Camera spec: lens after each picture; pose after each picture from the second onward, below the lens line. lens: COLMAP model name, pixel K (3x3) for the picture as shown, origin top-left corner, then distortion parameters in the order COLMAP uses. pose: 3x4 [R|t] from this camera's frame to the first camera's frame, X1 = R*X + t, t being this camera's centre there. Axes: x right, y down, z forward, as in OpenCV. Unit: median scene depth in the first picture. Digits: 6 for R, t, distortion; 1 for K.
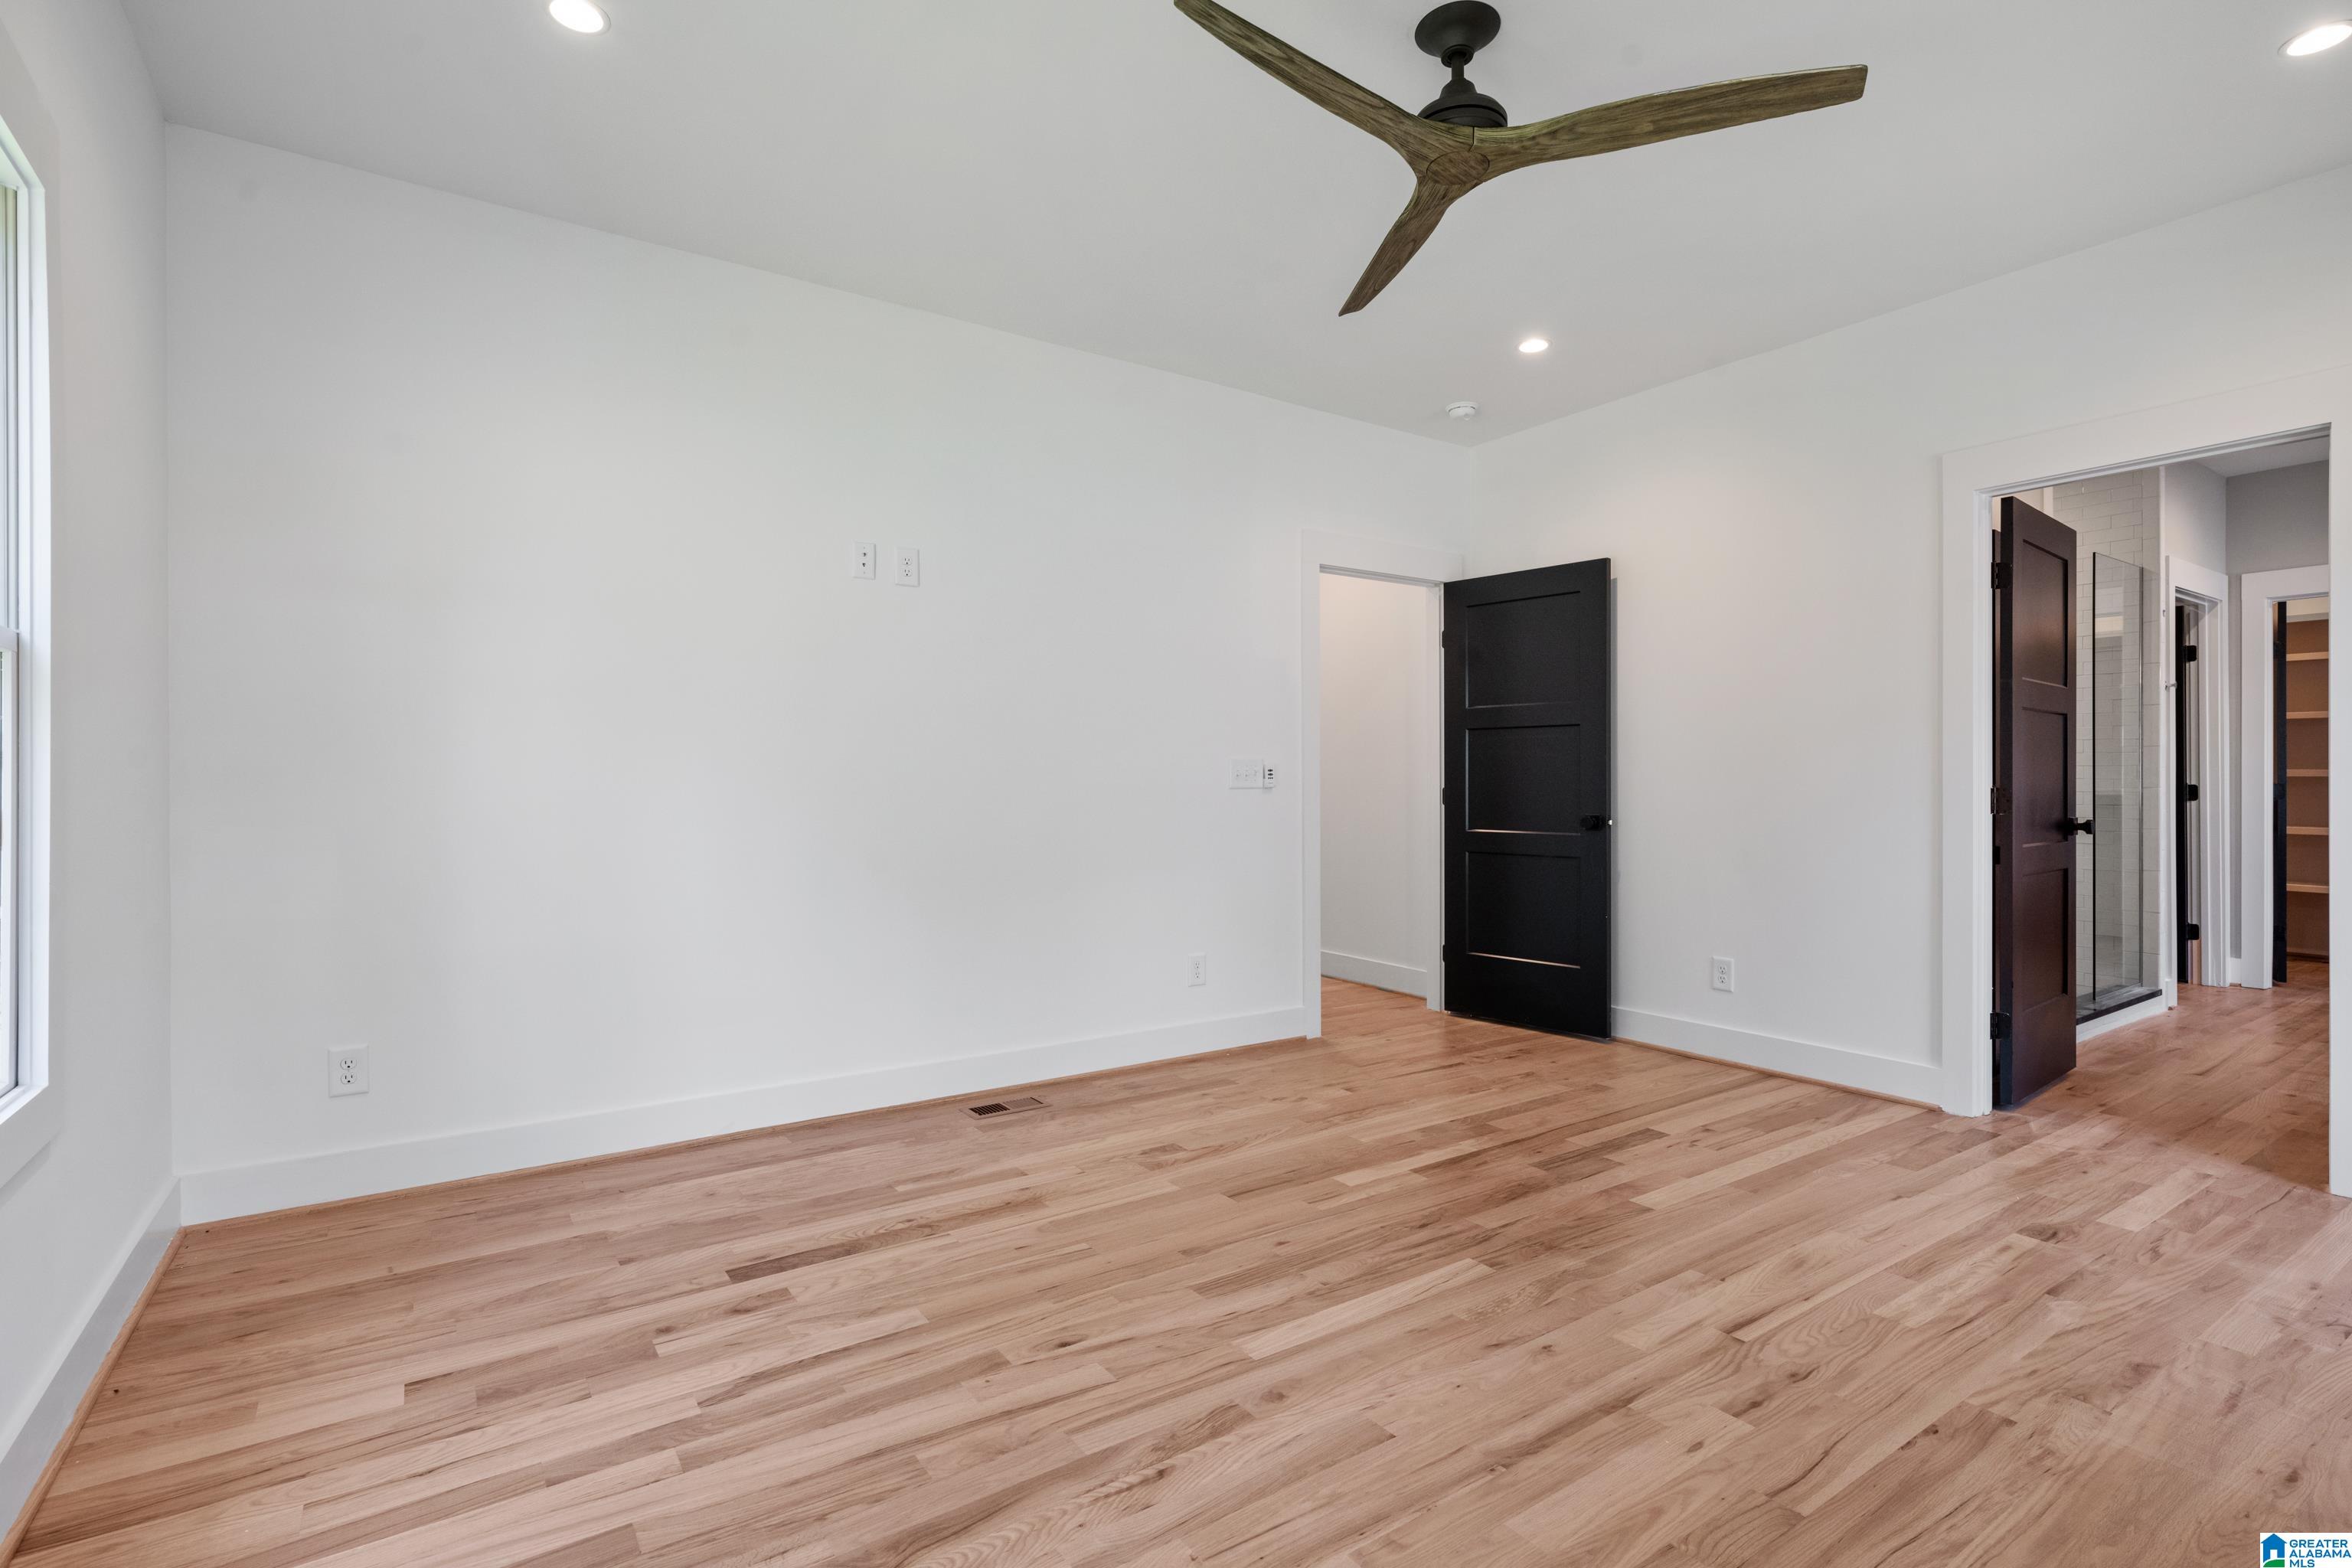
lens RADIAL K [[1120.0, 0, 1175.3], [0, 1120.0, 786.8], [0, 0, 1]] dist [0.003006, 0.000094]
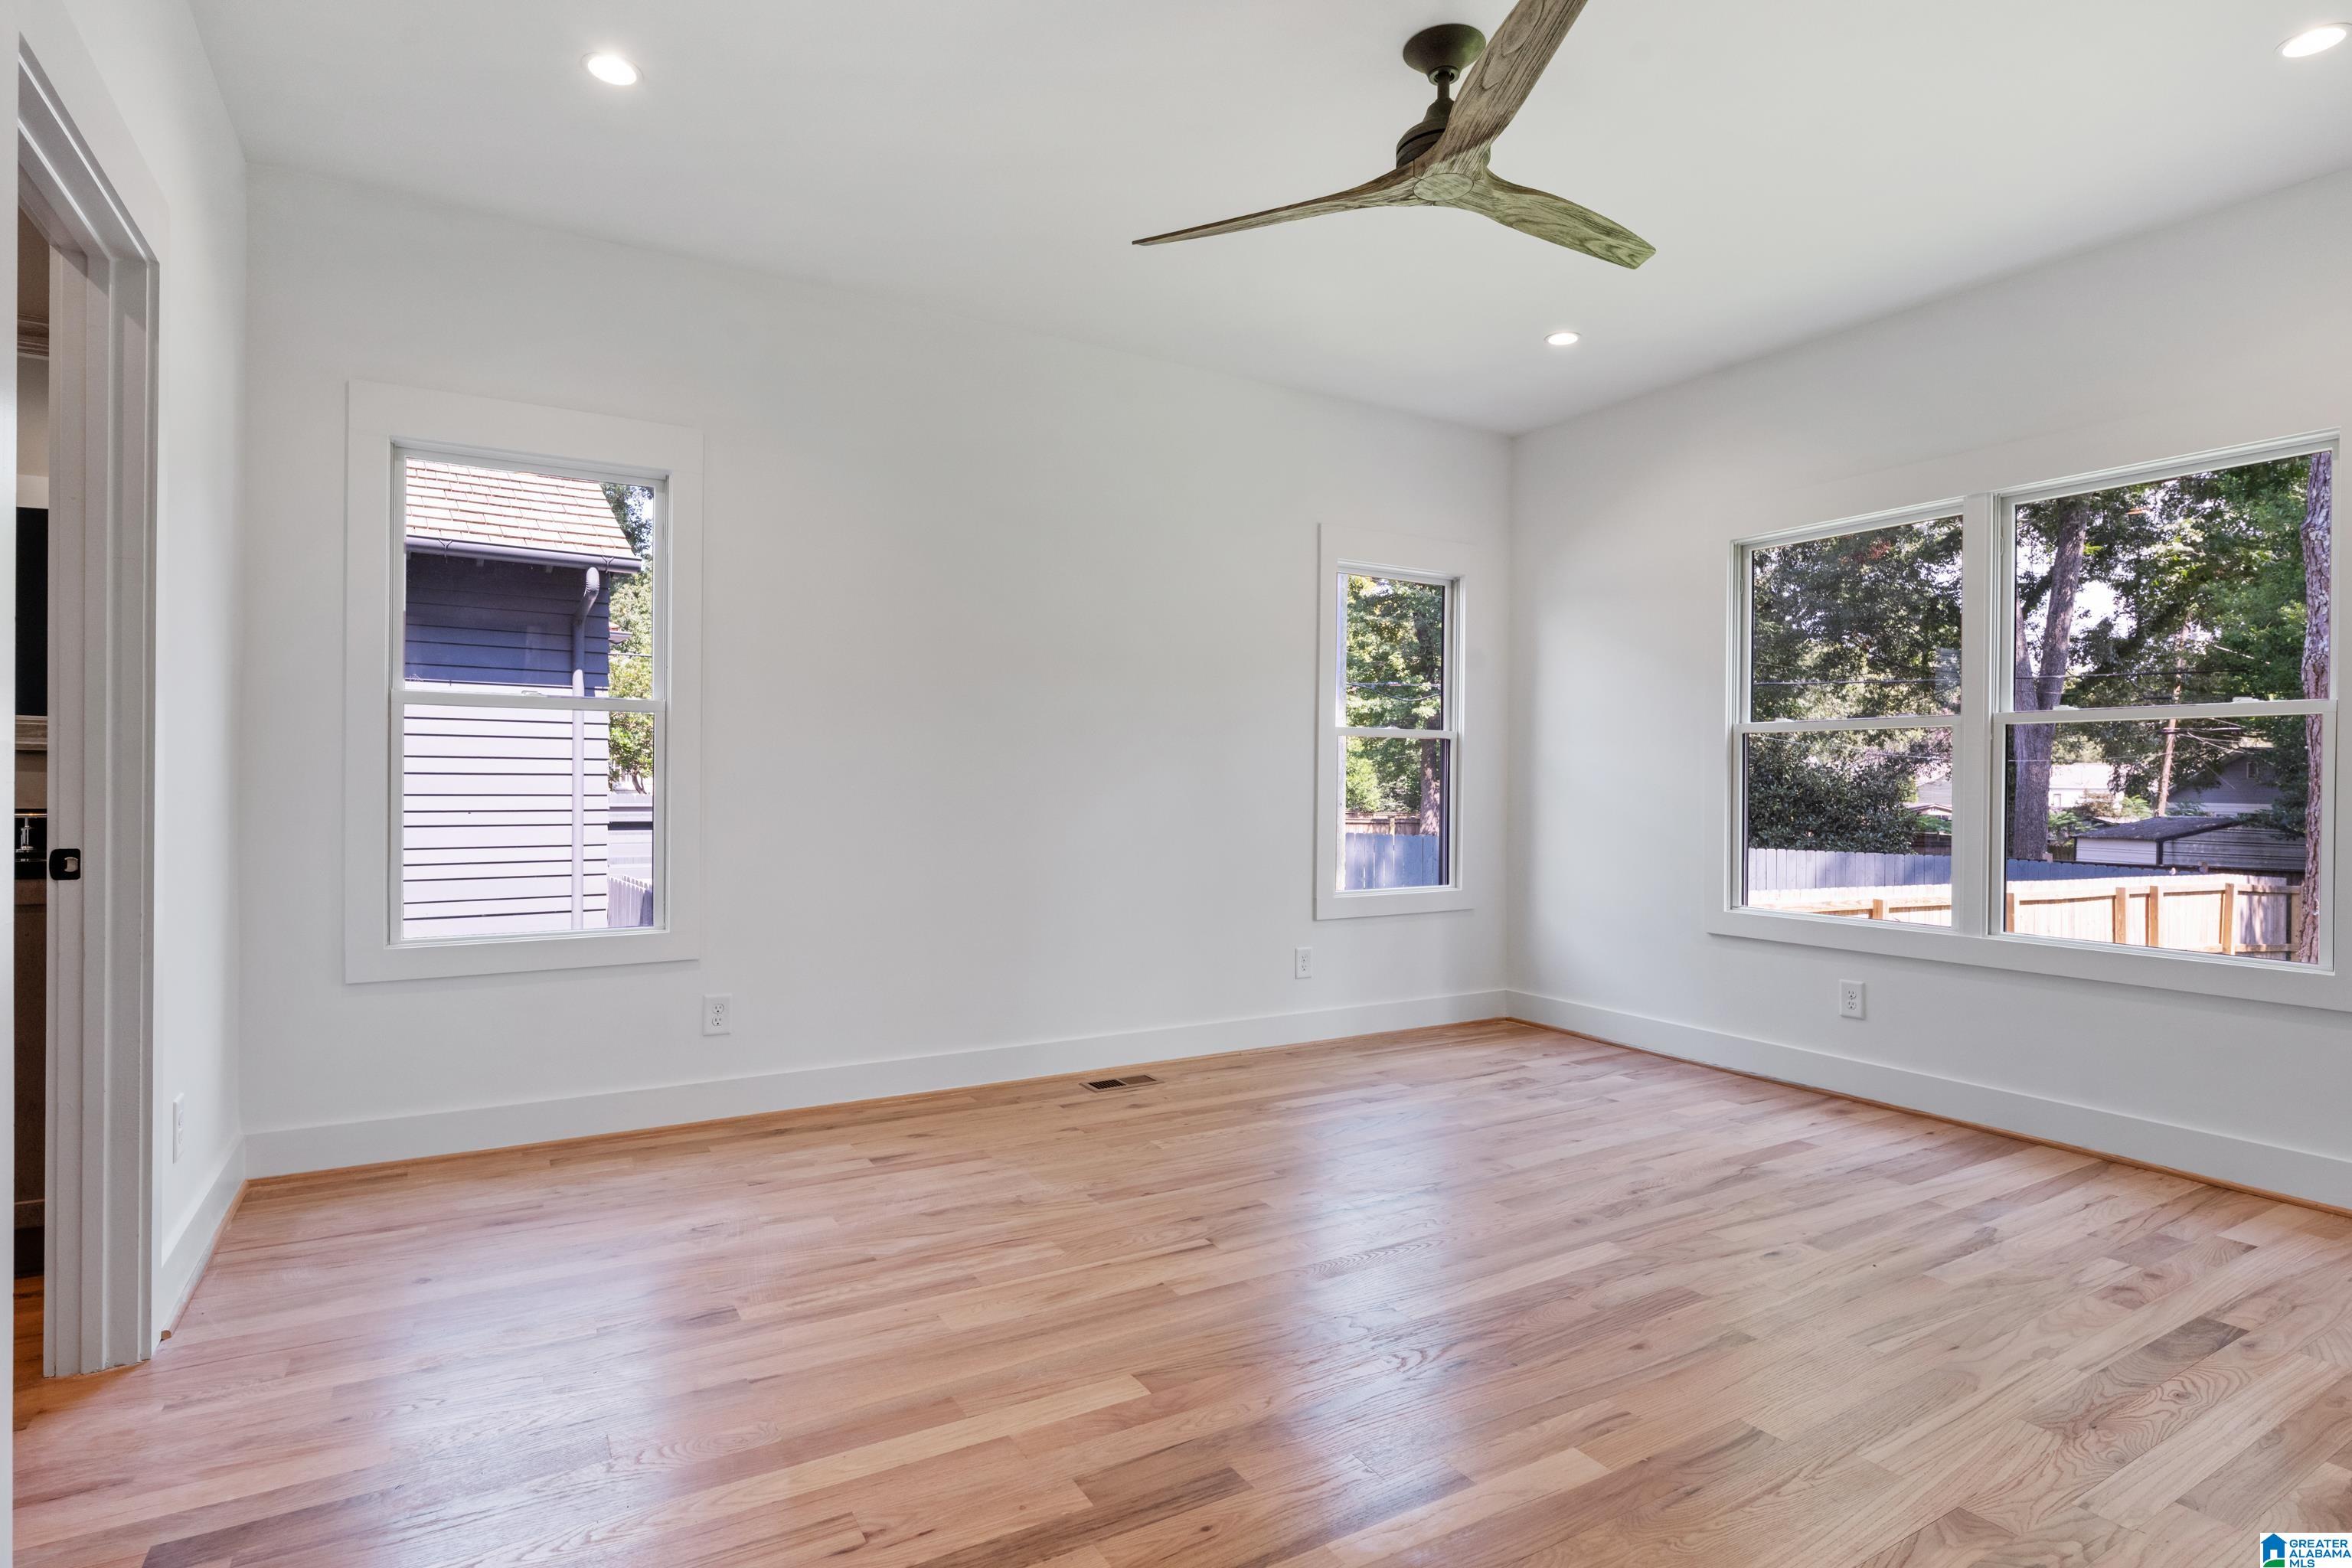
lens RADIAL K [[1187.7, 0, 1174.5], [0, 1187.7, 780.8], [0, 0, 1]] dist [-0.001620, -0.002683]
pose [[-0.998026, -0.006789, 0.062432, 0.465905], [-0.006618, 0.999974, 0.002935, -0.008908], [-0.062450, 0.002516, -0.998045, 2.303893]]
